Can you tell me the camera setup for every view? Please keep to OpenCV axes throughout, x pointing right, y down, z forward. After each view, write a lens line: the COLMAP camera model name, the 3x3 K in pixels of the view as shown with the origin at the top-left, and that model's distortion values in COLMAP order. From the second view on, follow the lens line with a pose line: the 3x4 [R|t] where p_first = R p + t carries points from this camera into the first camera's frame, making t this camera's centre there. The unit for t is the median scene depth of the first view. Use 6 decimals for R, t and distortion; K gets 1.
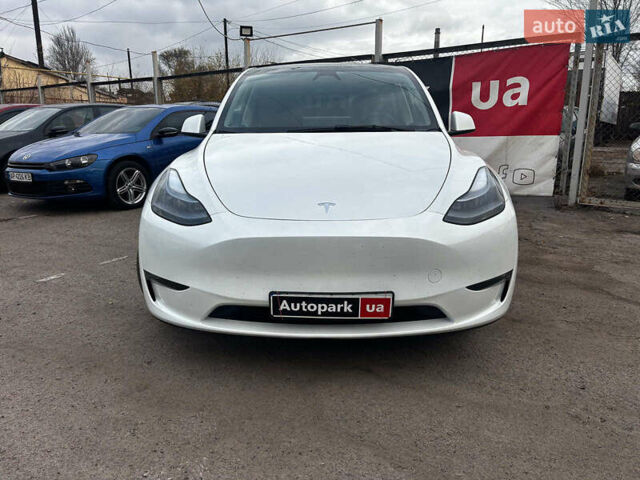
lens RADIAL K [[481.4, 0, 320.0], [0, 481.4, 240.0], [0, 0, 1]] dist [0.025146, -0.007033]
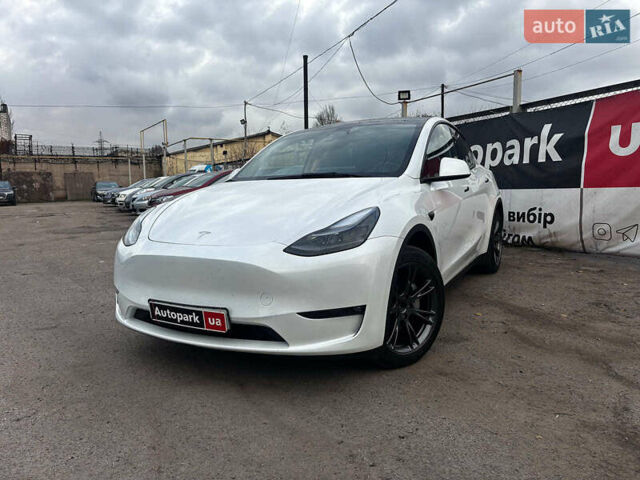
lens RADIAL K [[481.2, 0, 323.2], [0, 481.2, 245.6], [0, 0, 1]] dist [0.049373, -0.069701]
pose [[0.889561, 0.043313, -0.454758, 0.818167], [-0.093312, 0.991734, -0.088074, 0.035529], [0.447184, 0.120781, 0.886250, 0.060582]]
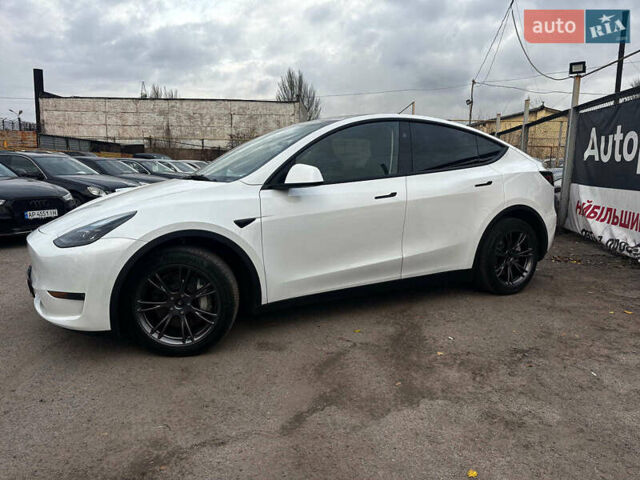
lens RADIAL K [[485.0, 0, 320.0], [0, 485.0, 240.0], [0, 0, 1]] dist [-0.030998, -0.002038]
pose [[0.479976, 0.132160, -0.867270, 1.832291], [-0.205098, 0.978096, 0.035540, -0.253096], [0.852970, 0.160817, 0.496568, 0.932322]]
